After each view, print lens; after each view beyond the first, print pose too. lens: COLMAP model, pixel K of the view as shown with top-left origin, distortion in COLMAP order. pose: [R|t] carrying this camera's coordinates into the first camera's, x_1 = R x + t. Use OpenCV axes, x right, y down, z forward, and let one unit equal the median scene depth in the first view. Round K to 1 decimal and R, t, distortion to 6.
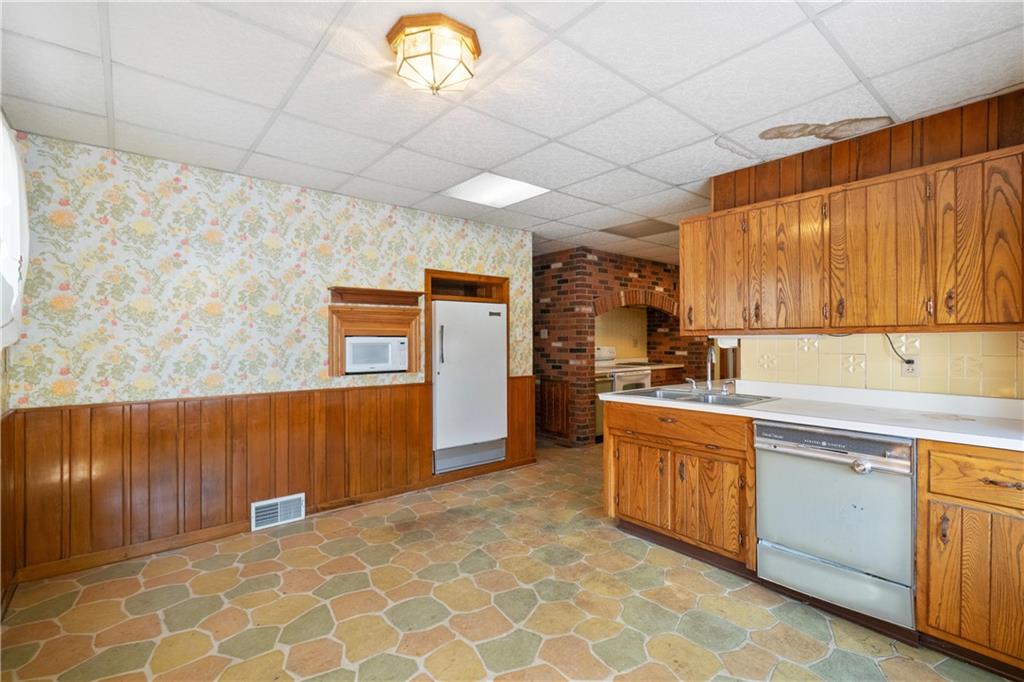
lens RADIAL K [[478.0, 0, 512.0], [0, 478.0, 341.0], [0, 0, 1]] dist [0.002255, 0.000339]
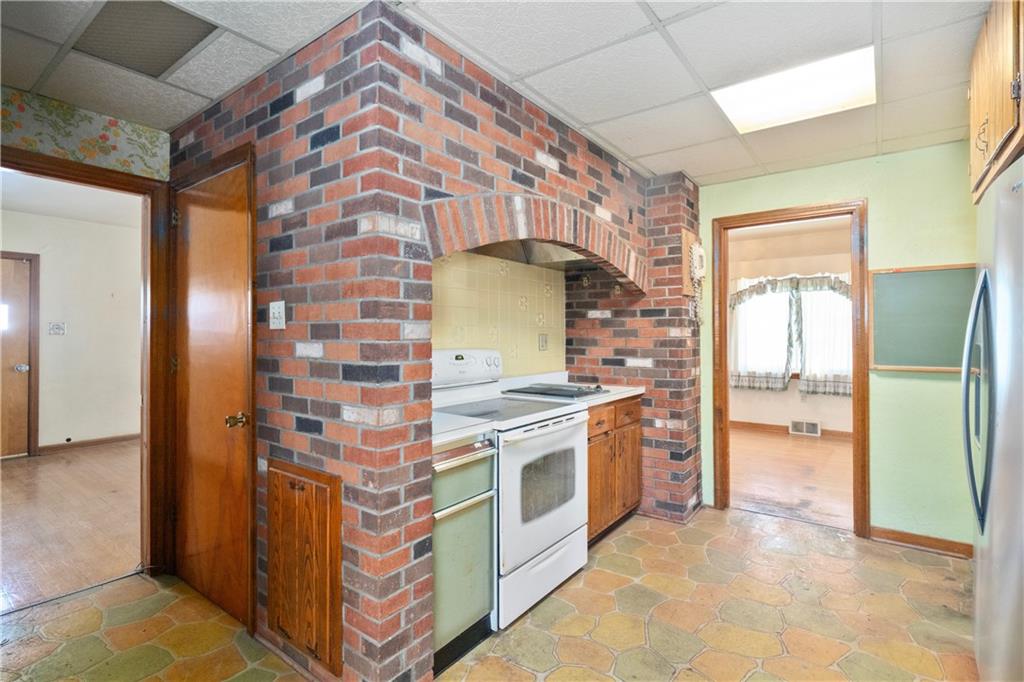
lens RADIAL K [[497.6, 0, 512.0], [0, 497.6, 341.0], [0, 0, 1]] dist [0.000011, 0.000040]
pose [[0.974004, -0.003364, 0.226507, 0.145821], [0.000815, 0.999935, 0.011346, -0.001980], [-0.226531, -0.010867, 0.973943, 0.659210]]
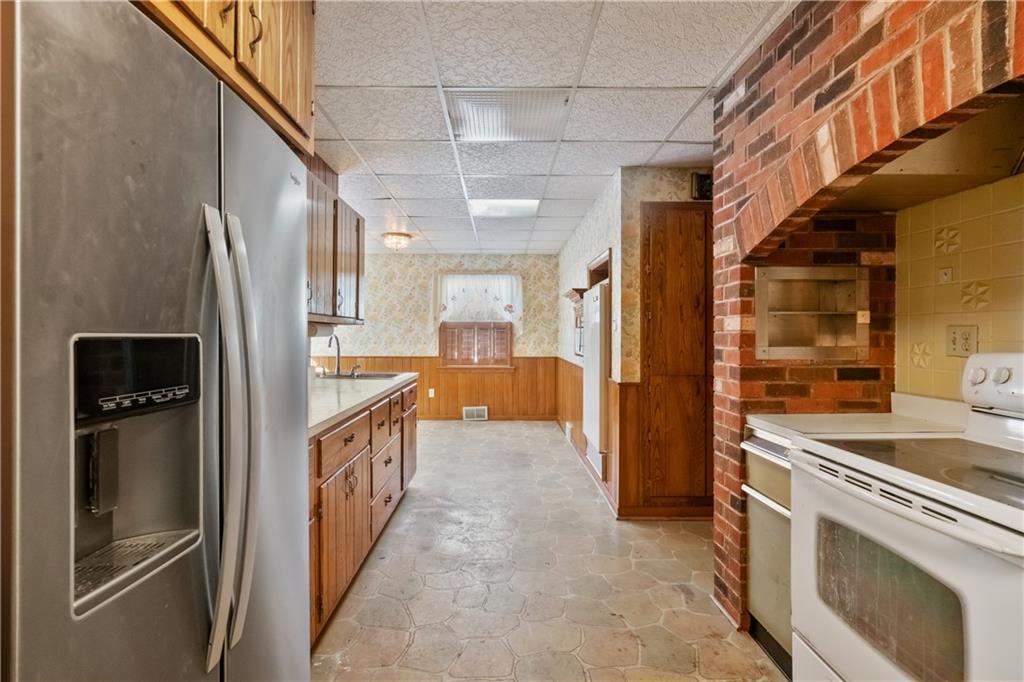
lens RADIAL K [[497.6, 0, 512.0], [0, 497.6, 341.0], [0, 0, 1]] dist [0.000011, 0.000040]
pose [[-0.628738, 0.015686, -0.777459, 0.542070], [0.001349, 0.999817, 0.019081, 0.000871], [0.777616, 0.010948, -0.628644, 1.061662]]
